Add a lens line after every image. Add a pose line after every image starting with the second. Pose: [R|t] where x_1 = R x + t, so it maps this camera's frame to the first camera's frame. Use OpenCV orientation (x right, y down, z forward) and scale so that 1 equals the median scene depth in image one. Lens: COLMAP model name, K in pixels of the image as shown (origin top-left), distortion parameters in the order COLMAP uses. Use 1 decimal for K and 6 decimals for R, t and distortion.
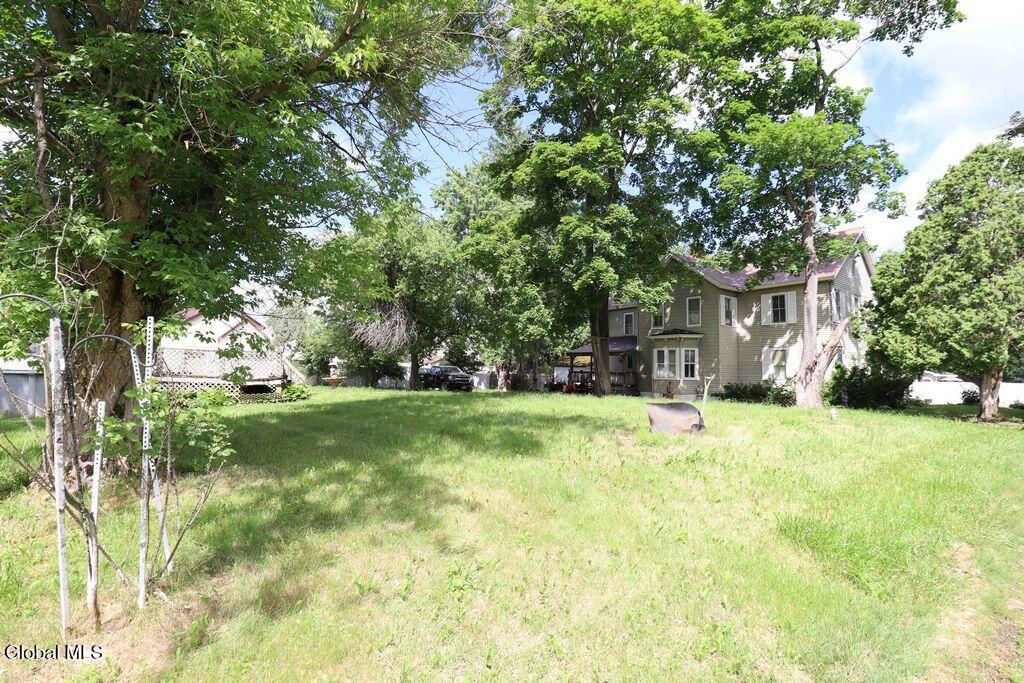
lens RADIAL K [[478.0, 0, 514.9], [0, 478.0, 343.4], [0, 0, 1]] dist [-0.006951, -0.008982]
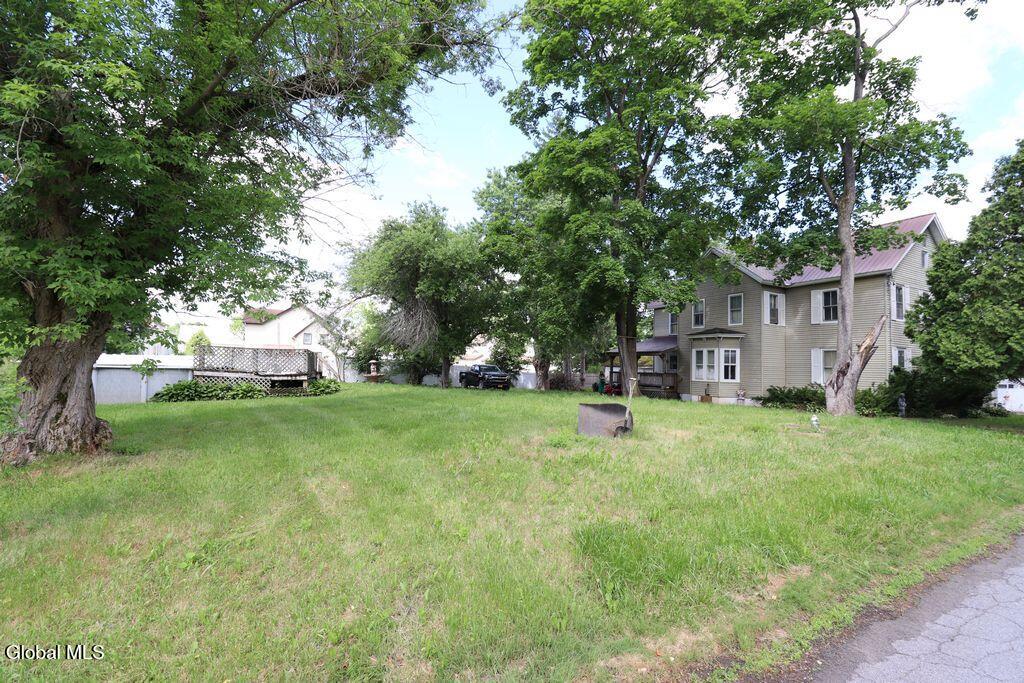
lens RADIAL K [[478.0, 0, 514.7], [0, 478.0, 344.8], [0, 0, 1]] dist [-0.006951, -0.008982]
pose [[0.987950, 0.004001, -0.154724, 0.123586], [-0.003332, 0.999984, 0.004579, -0.000043], [0.154740, -0.004009, 0.987947, 0.003489]]
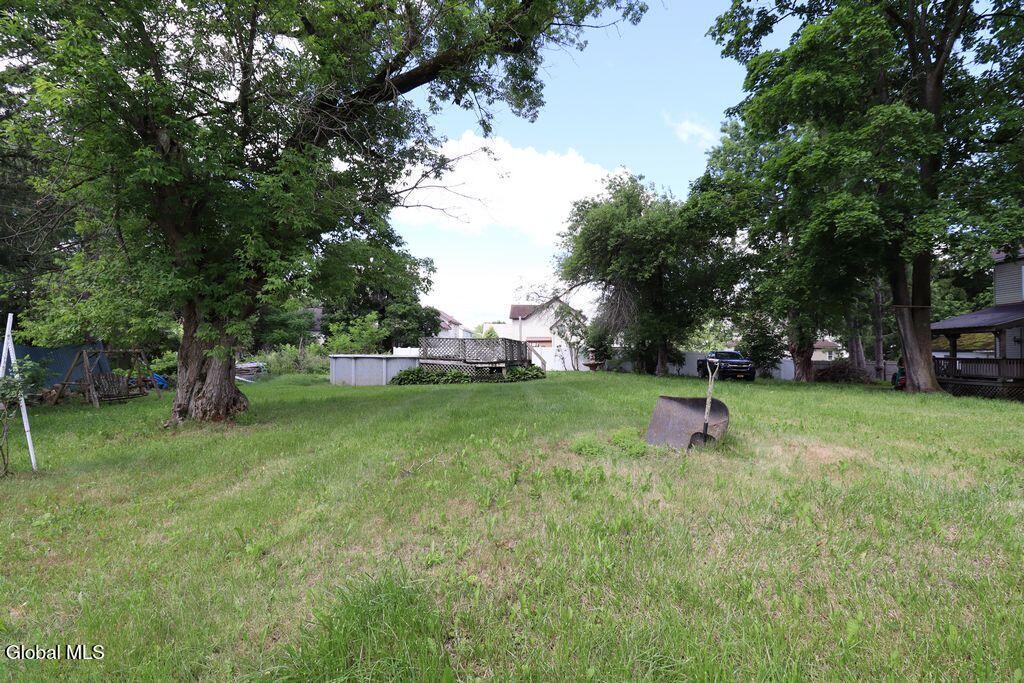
lens RADIAL K [[478.0, 0, 510.7], [0, 478.0, 343.4], [0, 0, 1]] dist [-0.006951, -0.008982]
pose [[0.741749, -0.016886, -0.670464, 0.247075], [0.034852, 0.999303, 0.013388, 0.013172], [0.669771, -0.033298, 0.741821, 0.145647]]
